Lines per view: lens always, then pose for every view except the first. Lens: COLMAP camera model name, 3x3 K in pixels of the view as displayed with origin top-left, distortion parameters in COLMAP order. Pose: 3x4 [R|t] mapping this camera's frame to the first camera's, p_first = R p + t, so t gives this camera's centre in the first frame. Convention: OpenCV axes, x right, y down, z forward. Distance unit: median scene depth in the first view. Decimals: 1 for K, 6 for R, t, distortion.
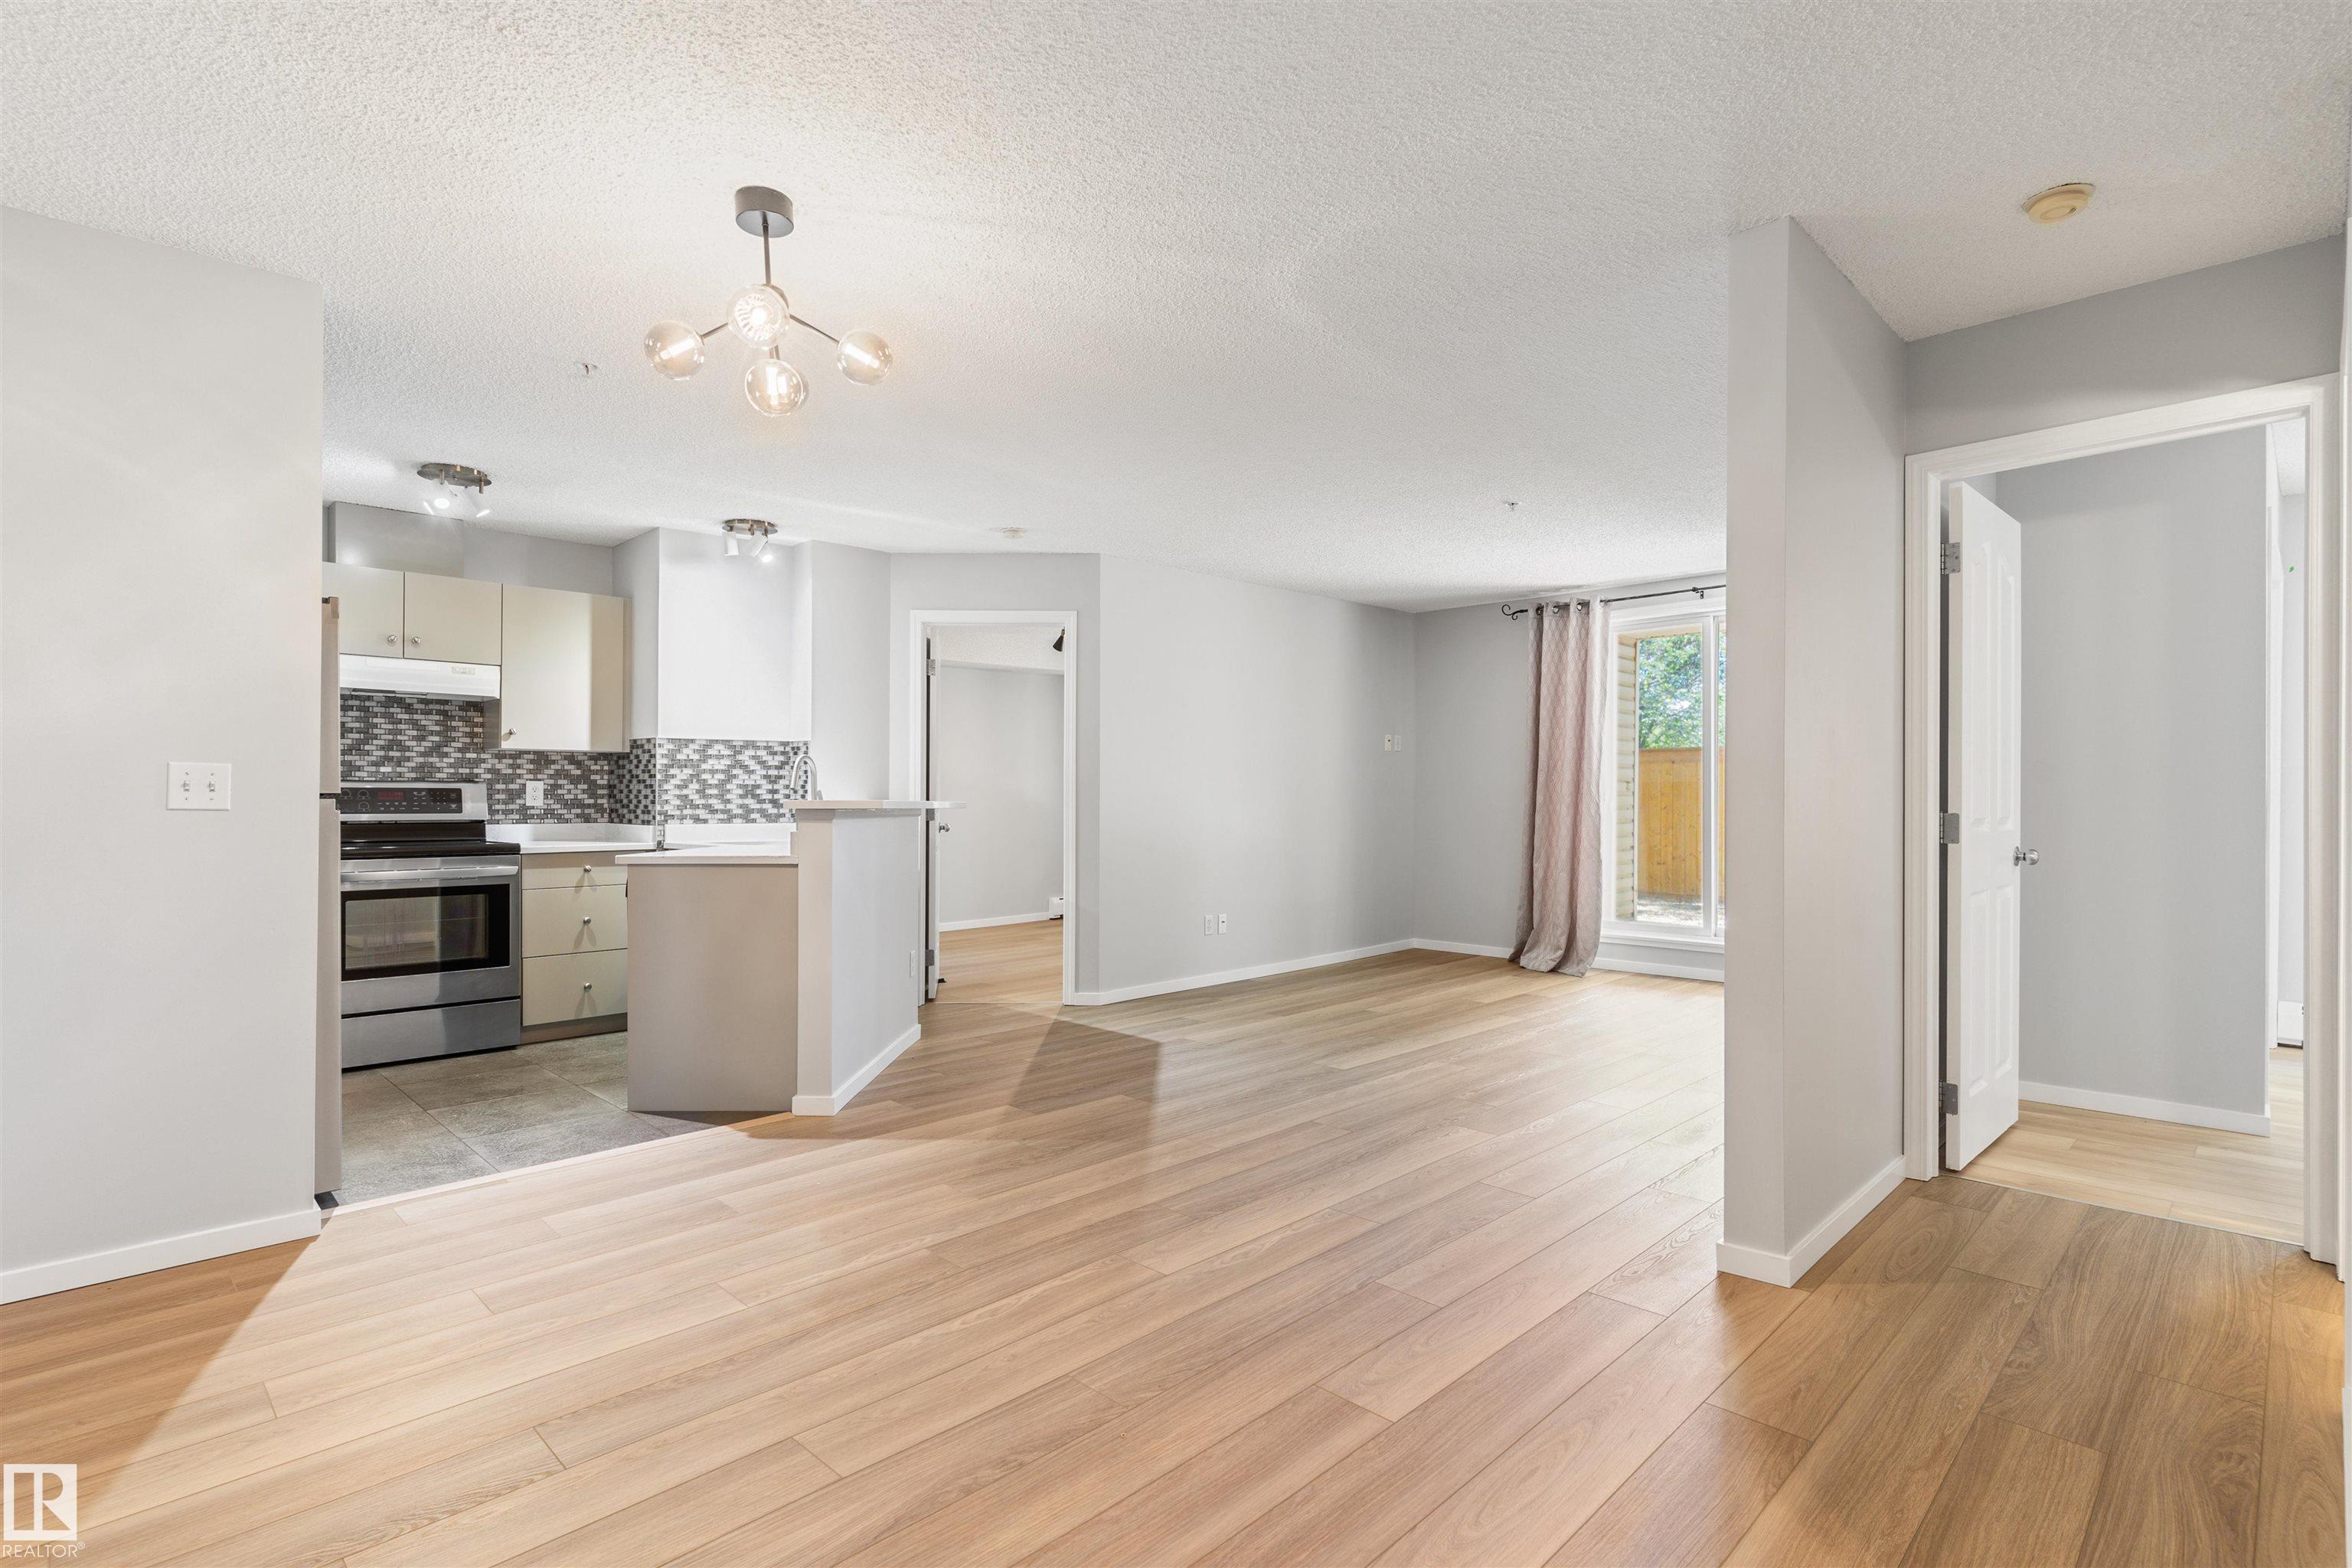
lens RADIAL K [[1123.5, 0, 1175.3], [0, 1123.5, 787.9], [0, 0, 1]] dist [0.002111, 0.000276]
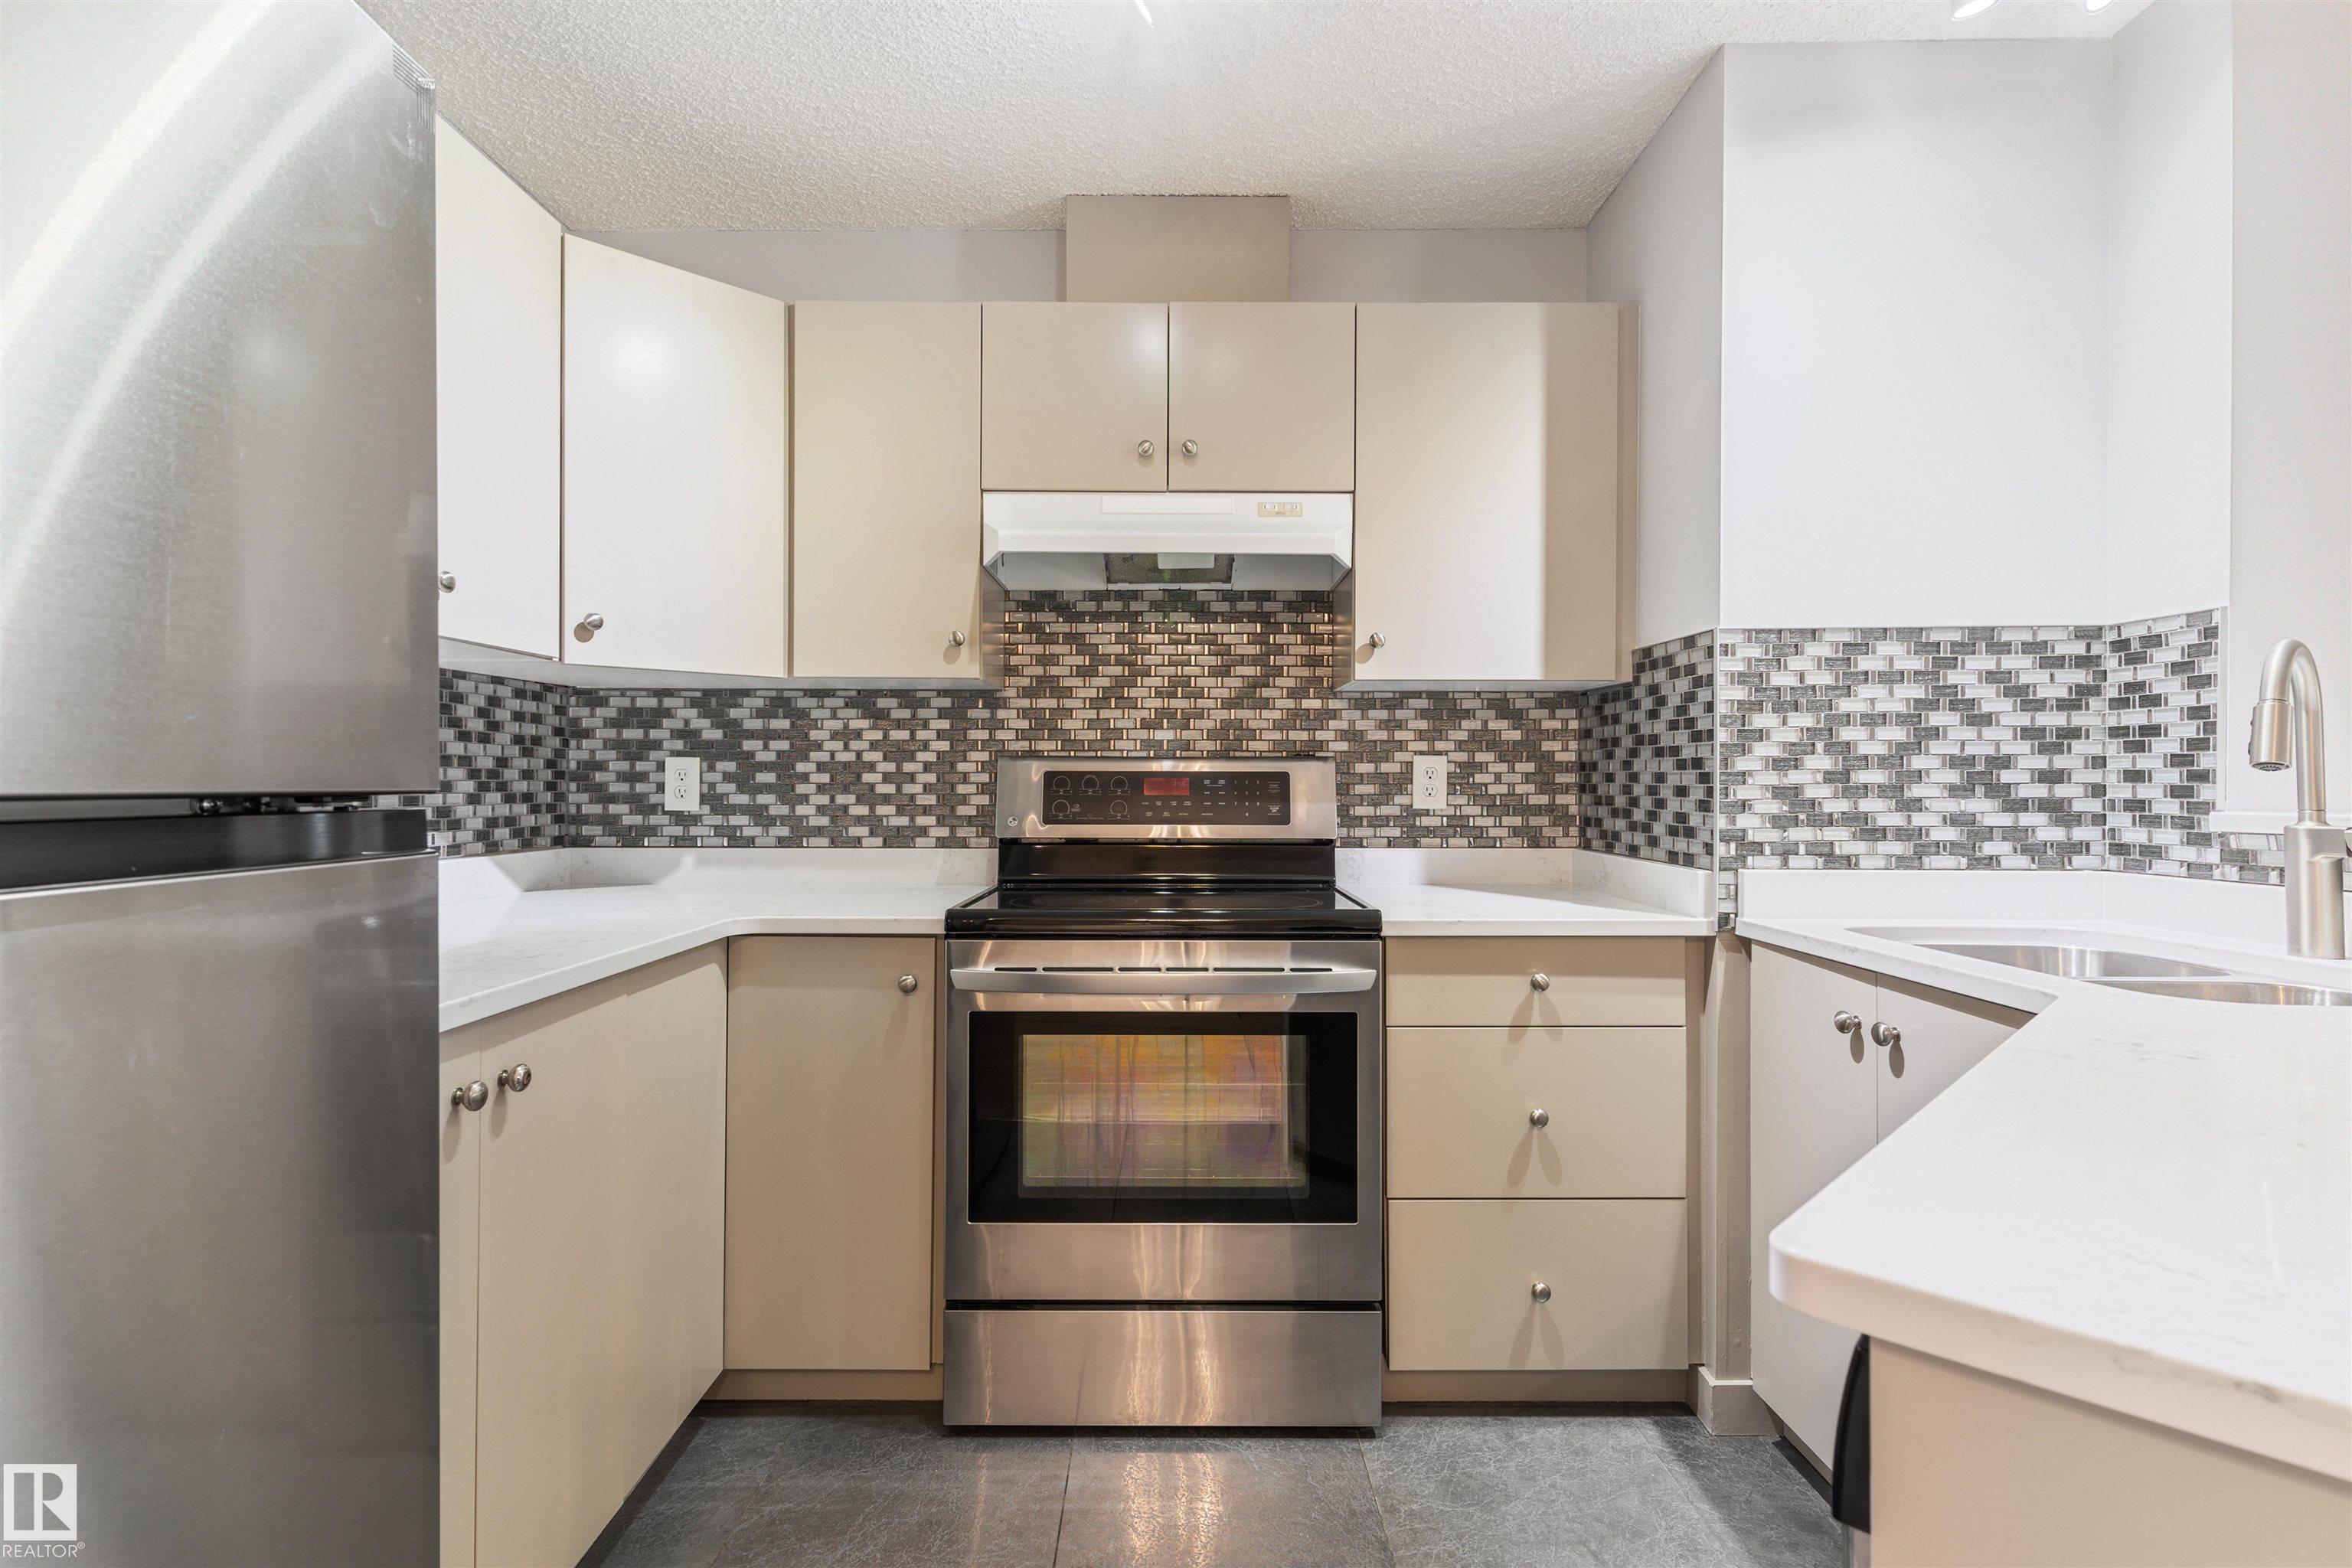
lens RADIAL K [[1126.9, 0, 1176.0], [0, 1126.9, 784.0], [0, 0, 1]] dist [0.001638, 0.000408]
pose [[0.710790, 0.001056, -0.703403, -0.323660], [0.005050, 0.999965, 0.006604, 0.002032], [0.703386, -0.008247, 0.710760, 0.607883]]
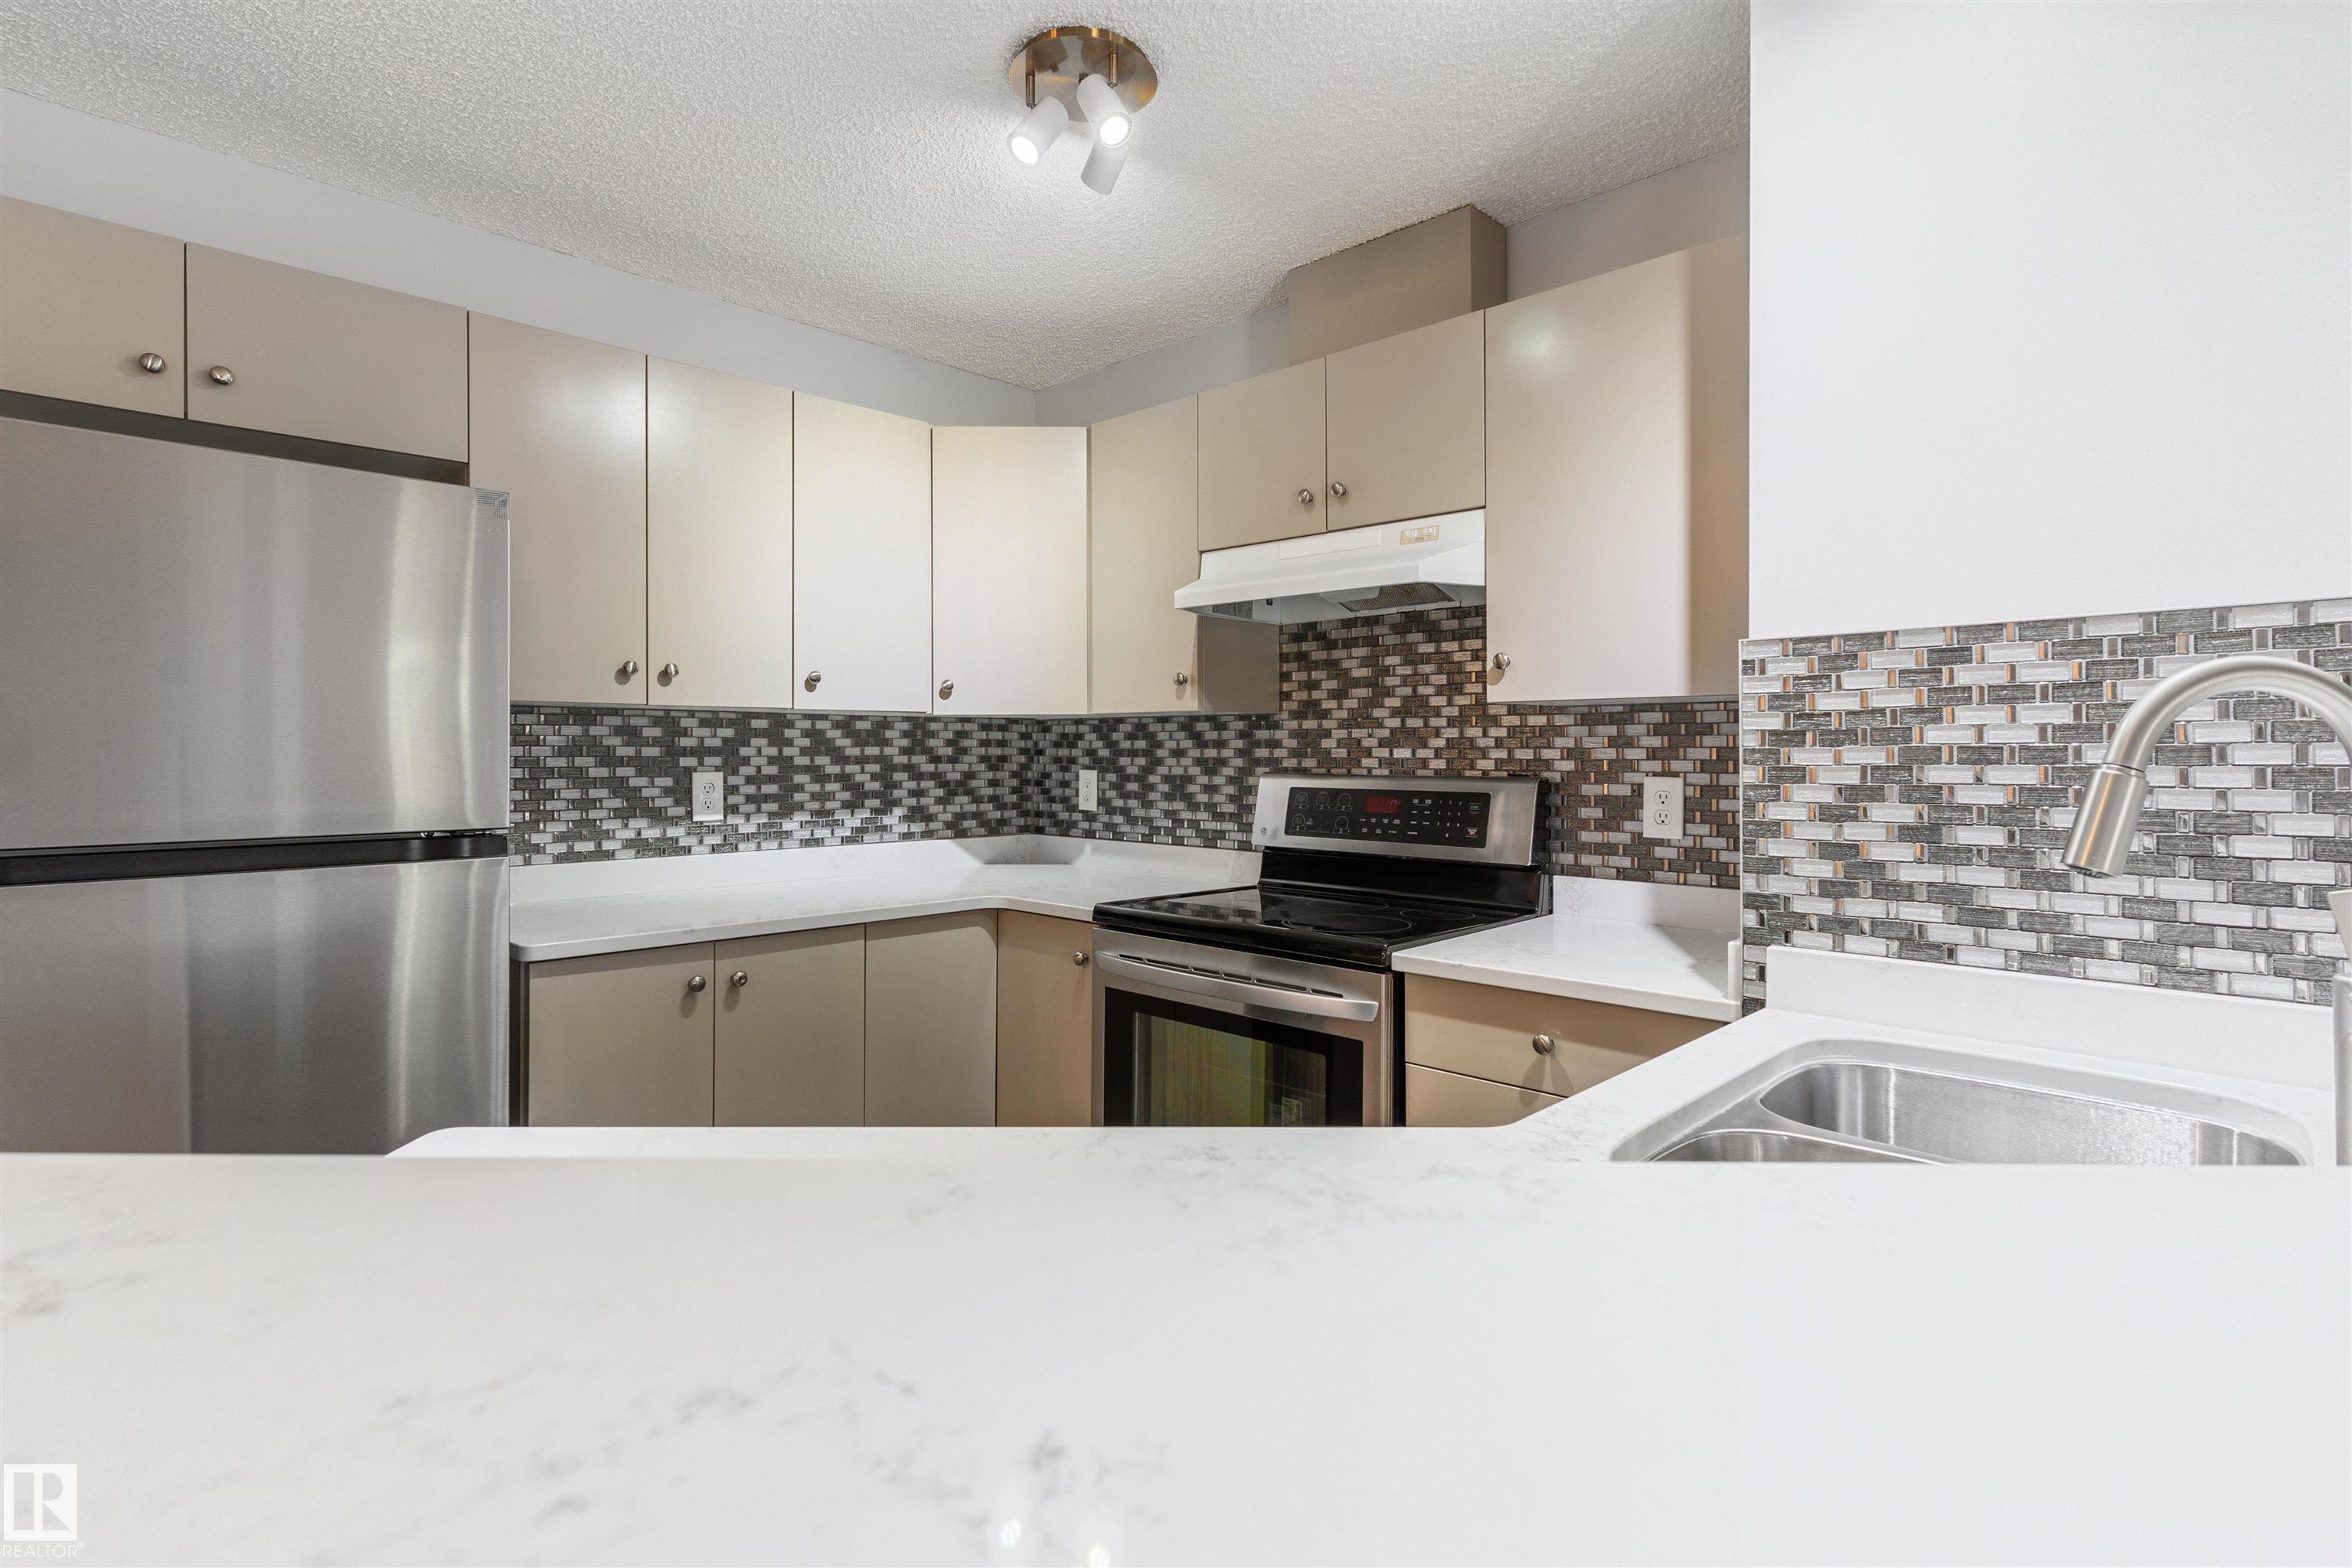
lens RADIAL K [[1136.2, 0, 1171.6], [0, 1136.2, 750.5], [0, 0, 1]] dist [0.002359, 0.000576]
pose [[0.026225, -0.001437, -0.999655, -0.169497], [0.007884, 0.999968, -0.001231, -0.016923], [0.999625, -0.007849, 0.026235, 0.829501]]
